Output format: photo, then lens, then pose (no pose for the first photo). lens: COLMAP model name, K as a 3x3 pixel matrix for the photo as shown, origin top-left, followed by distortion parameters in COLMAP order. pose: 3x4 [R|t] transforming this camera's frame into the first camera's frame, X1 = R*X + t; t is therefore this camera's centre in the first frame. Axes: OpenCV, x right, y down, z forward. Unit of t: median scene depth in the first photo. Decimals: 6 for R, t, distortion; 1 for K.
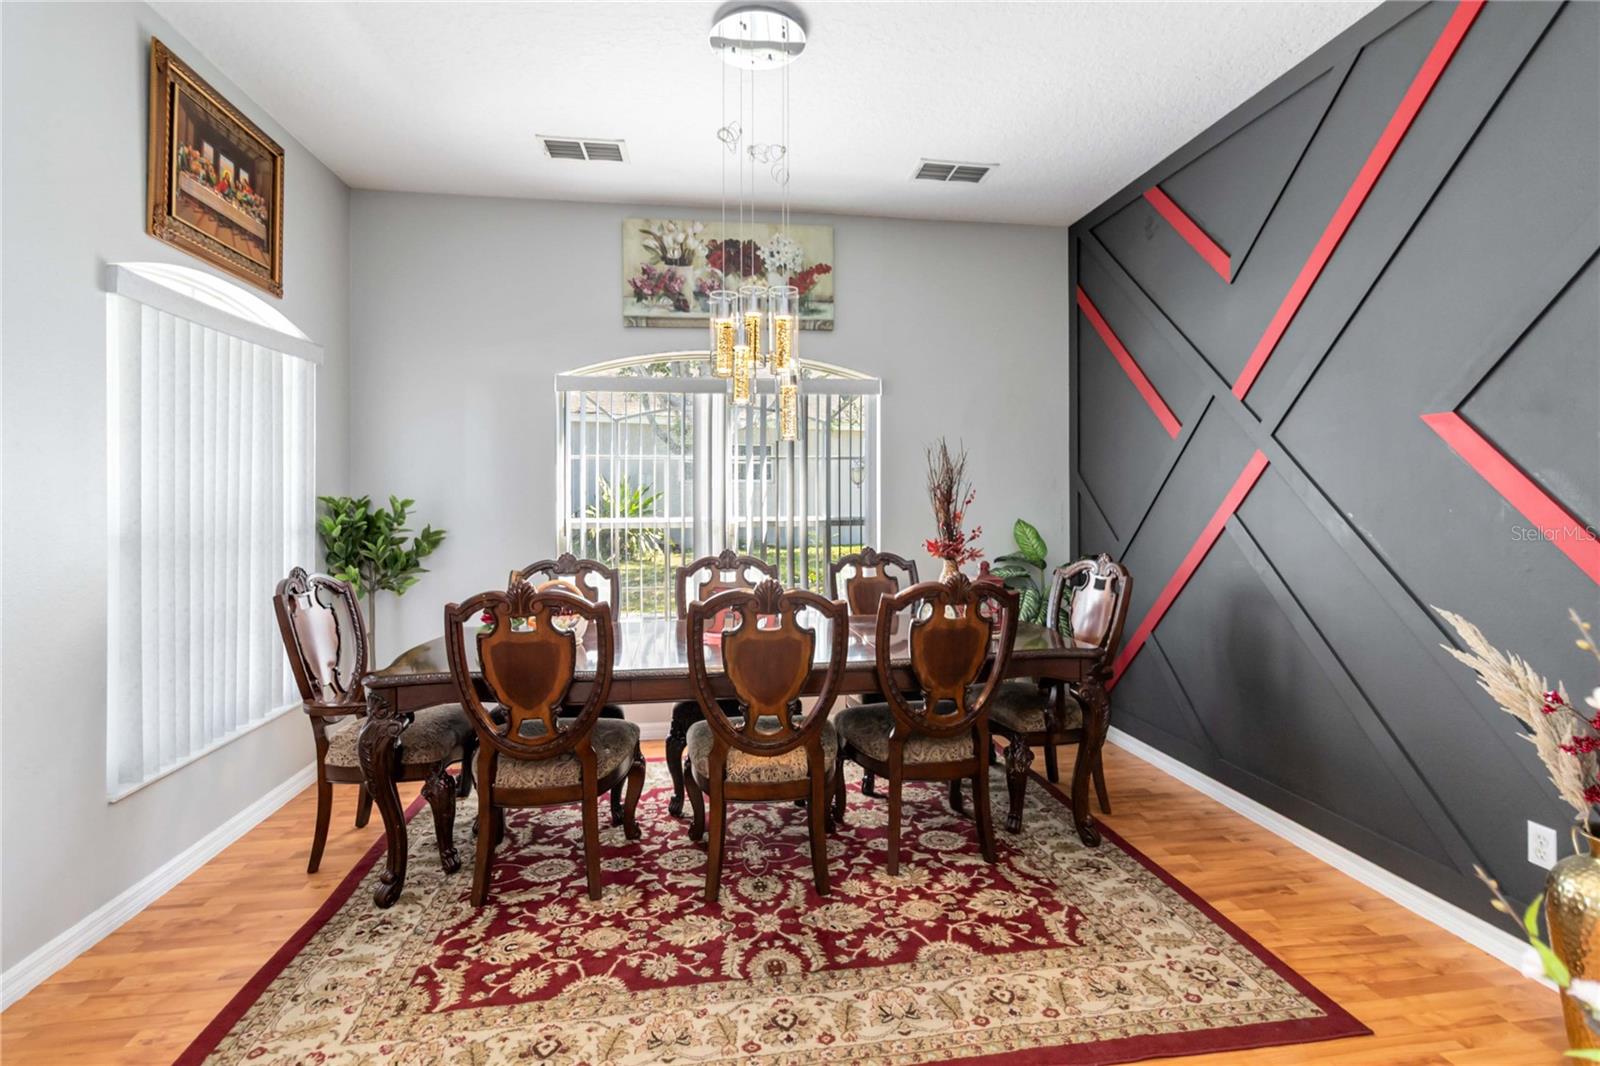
lens RADIAL K [[755.0, 0, 800.4], [0, 755.0, 517.2], [0, 0, 1]] dist [0.002358, -0.000306]
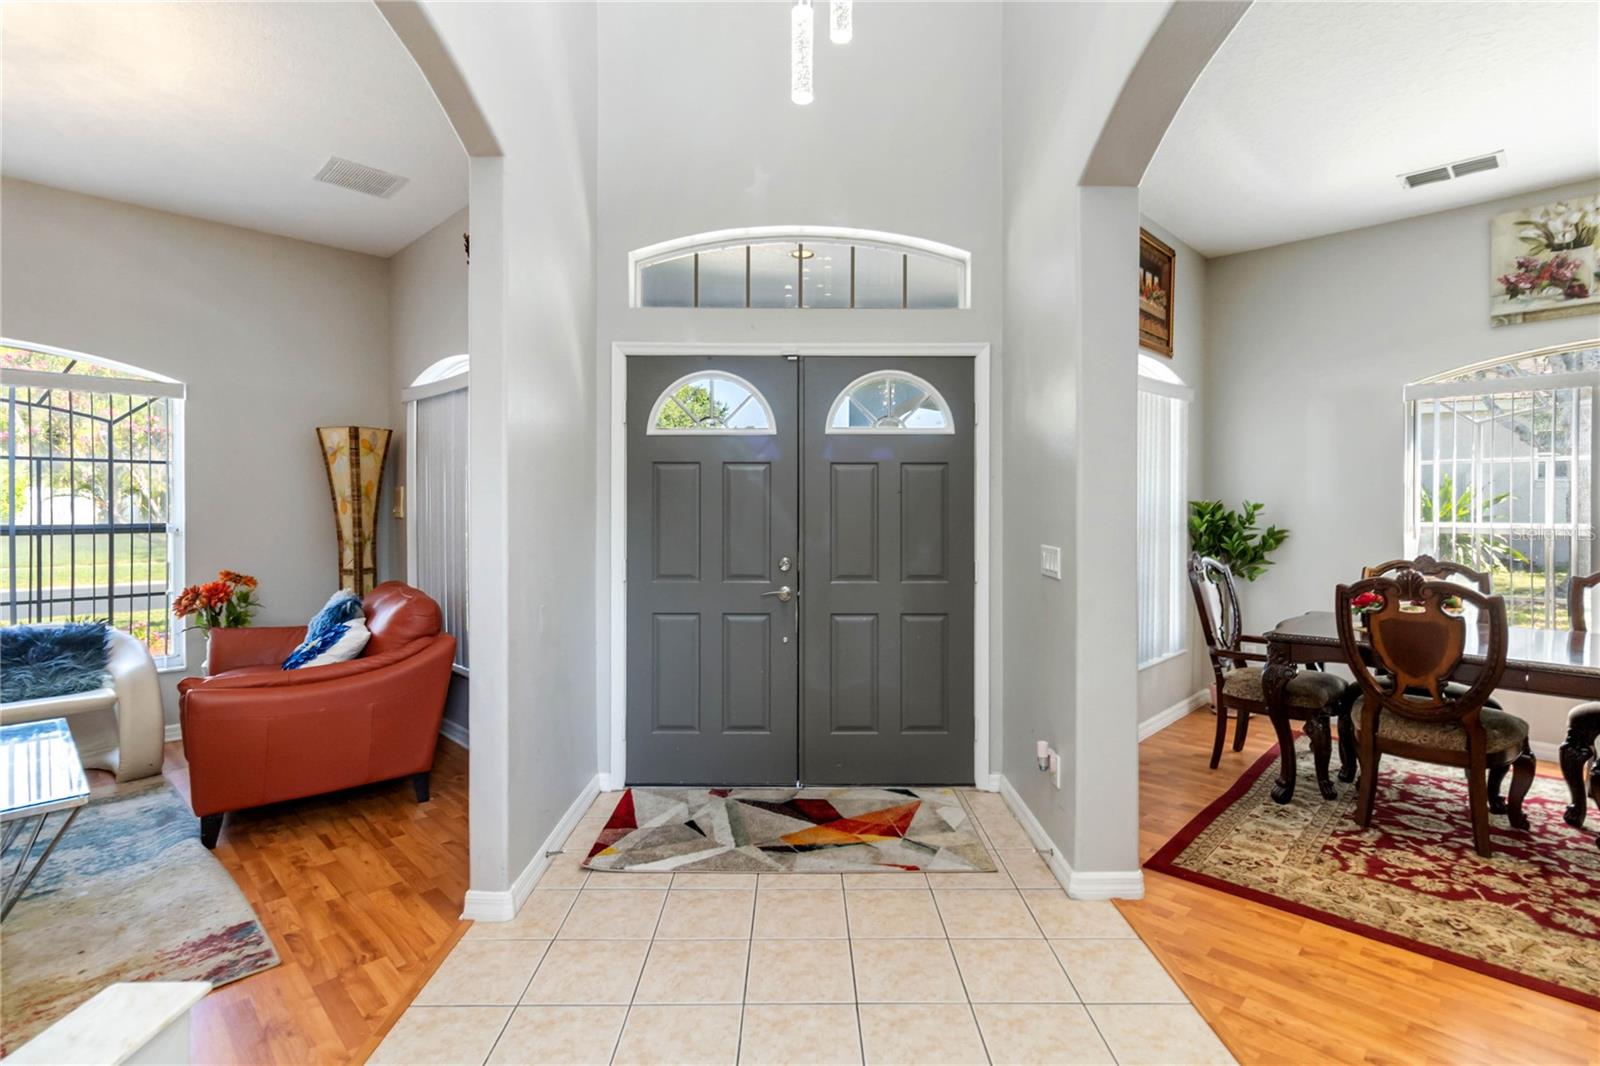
lens RADIAL K [[755.0, 0, 802.3], [0, 755.0, 505.8], [0, 0, 1]] dist [0.002358, -0.000306]
pose [[0.605283, 0.005620, -0.795991, 0.008718], [-0.020049, 0.999765, -0.008187, 0.006117], [0.795758, 0.020914, 0.605253, -0.409919]]
